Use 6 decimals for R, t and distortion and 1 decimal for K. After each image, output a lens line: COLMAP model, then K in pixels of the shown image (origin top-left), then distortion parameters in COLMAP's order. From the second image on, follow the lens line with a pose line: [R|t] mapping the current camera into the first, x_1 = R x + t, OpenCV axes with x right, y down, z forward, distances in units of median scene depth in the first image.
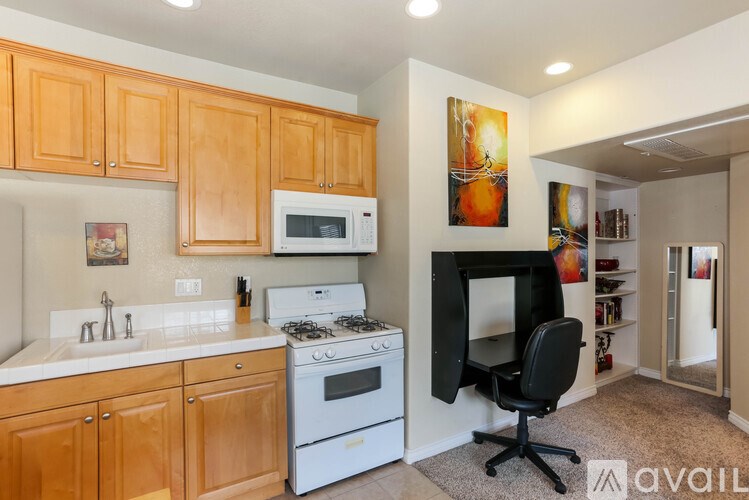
lens RADIAL K [[368.0, 0, 375.1], [0, 368.0, 253.4], [0, 0, 1]] dist [-0.022599, 0.010744]
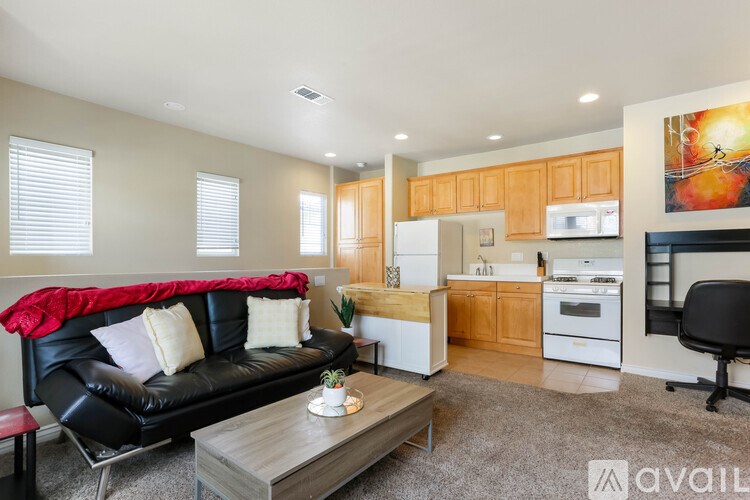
lens RADIAL K [[368.5, 0, 376.0], [0, 368.5, 255.8], [0, 0, 1]] dist [-0.022599, 0.010744]
pose [[0.364126, -0.004973, -0.931337, 1.065882], [-0.002855, 0.999975, -0.006456, 0.094553], [0.931345, 0.005009, 0.364102, -0.484700]]
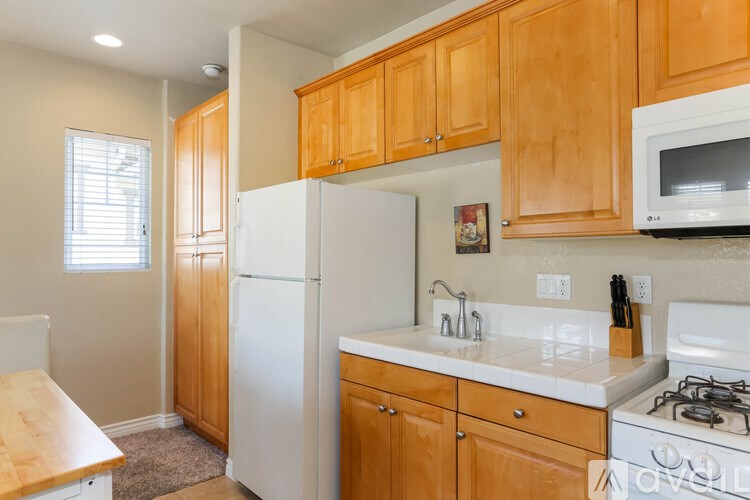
lens RADIAL K [[467.2, 0, 370.7], [0, 467.2, 248.0], [0, 0, 1]] dist [-0.015132, 0.010035]
pose [[0.203382, -0.015888, -0.978971, 0.258330], [-0.003815, 0.999848, -0.017020, 0.032881], [0.979092, 0.007197, 0.203291, 0.443555]]
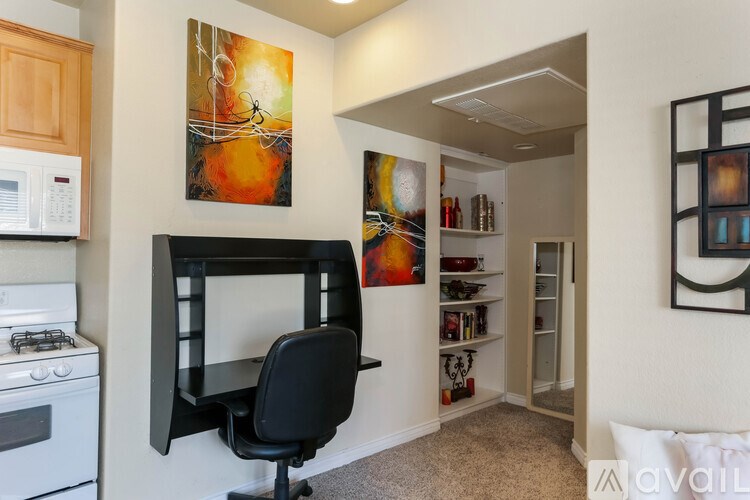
lens RADIAL K [[487.5, 0, 372.1], [0, 487.5, 246.3], [0, 0, 1]] dist [-0.021567, 0.009704]
pose [[0.978466, 0.013376, 0.205976, 0.359692], [-0.008439, 0.999656, -0.024831, 0.033523], [-0.206237, 0.022558, 0.978242, 0.018705]]
